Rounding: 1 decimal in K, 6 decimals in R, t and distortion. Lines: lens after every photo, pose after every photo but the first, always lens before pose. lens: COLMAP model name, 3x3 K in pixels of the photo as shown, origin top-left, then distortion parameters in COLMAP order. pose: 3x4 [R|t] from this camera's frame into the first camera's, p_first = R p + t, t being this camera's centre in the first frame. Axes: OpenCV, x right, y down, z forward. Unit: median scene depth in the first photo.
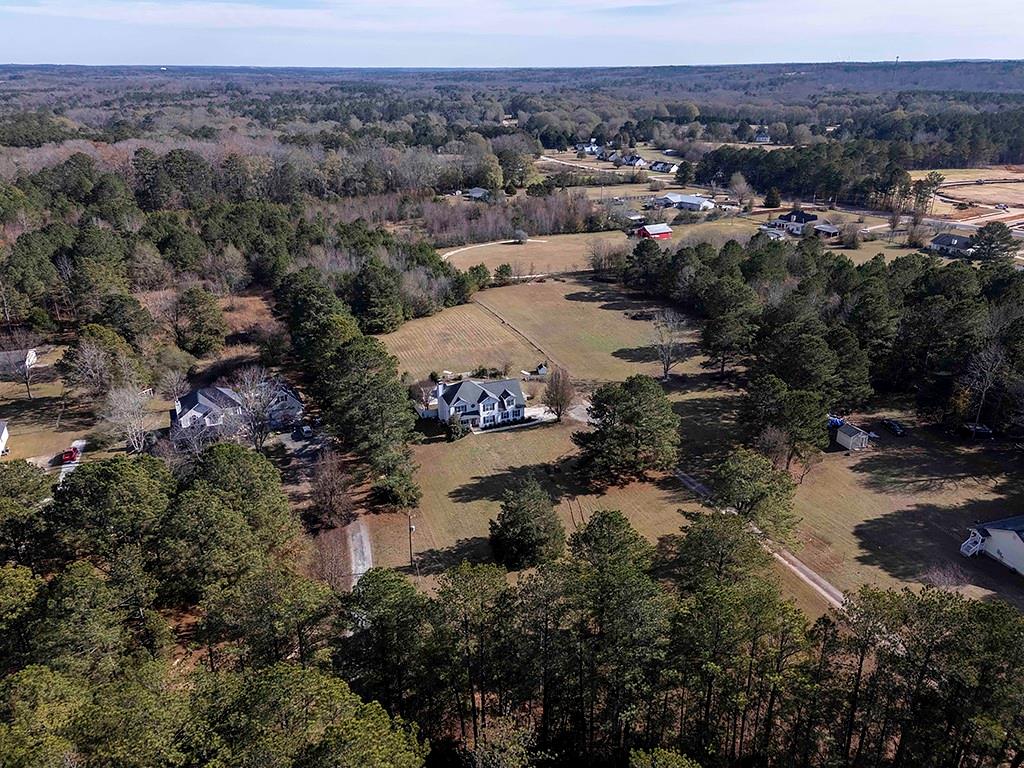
lens RADIAL K [[751.5, 0, 512.0], [0, 751.5, 384.0], [0, 0, 1]] dist [0.044450, 0.001822]
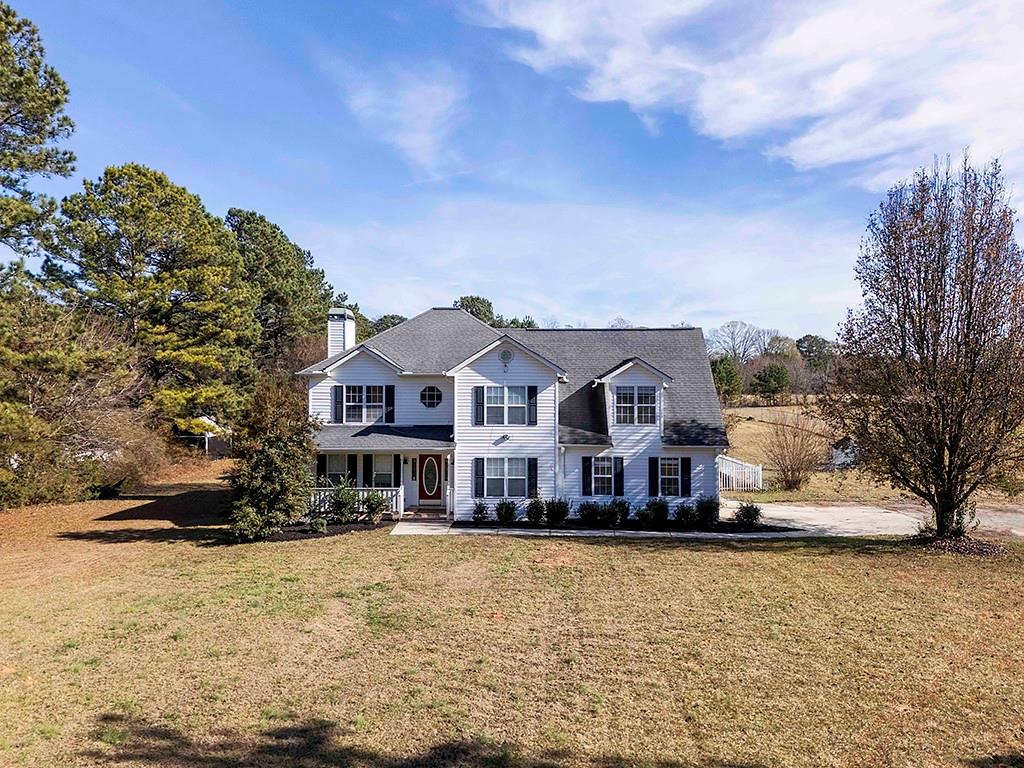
lens RADIAL K [[751.5, 0, 512.0], [0, 751.5, 384.0], [0, 0, 1]] dist [0.044450, 0.001822]
pose [[0.918530, 0.007706, -0.395276, 0.042833], [-0.160097, 0.921415, -0.354067, 0.090089], [0.361485, 0.388504, 0.847581, 0.832434]]
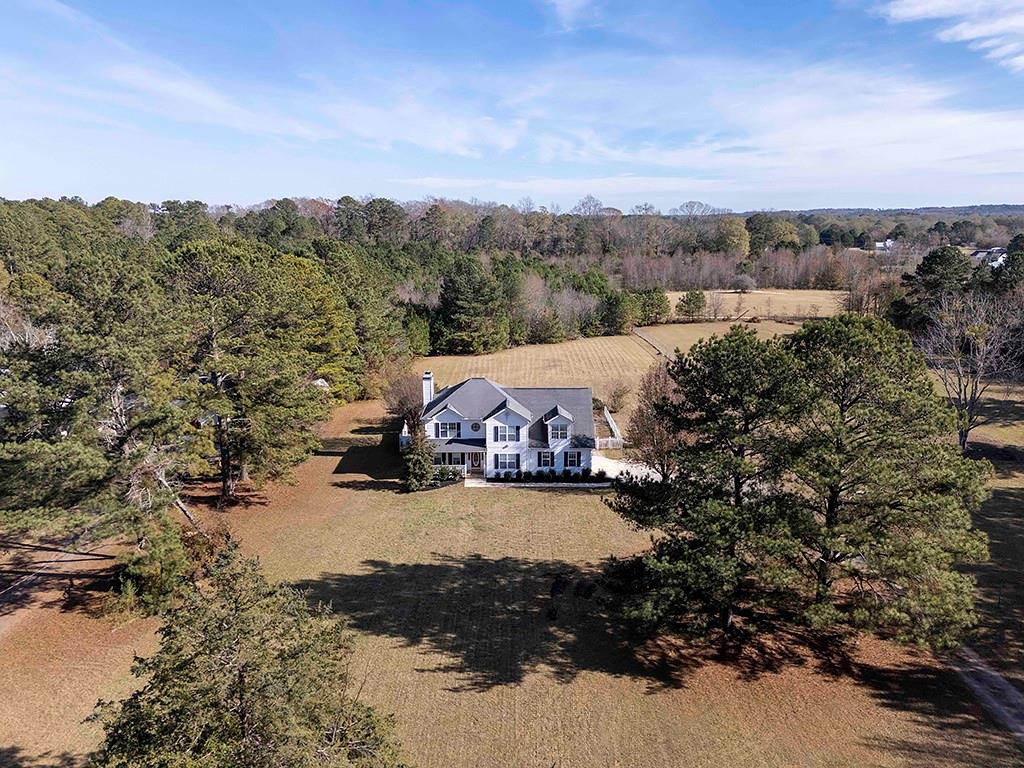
lens RADIAL K [[751.5, 0, 512.0], [0, 751.5, 384.0], [0, 0, 1]] dist [0.044450, 0.001822]
pose [[0.931111, 0.080356, -0.355774, 0.131502], [-0.143262, 0.977609, -0.154133, 0.071003], [0.335422, 0.194484, 0.921774, 0.564569]]
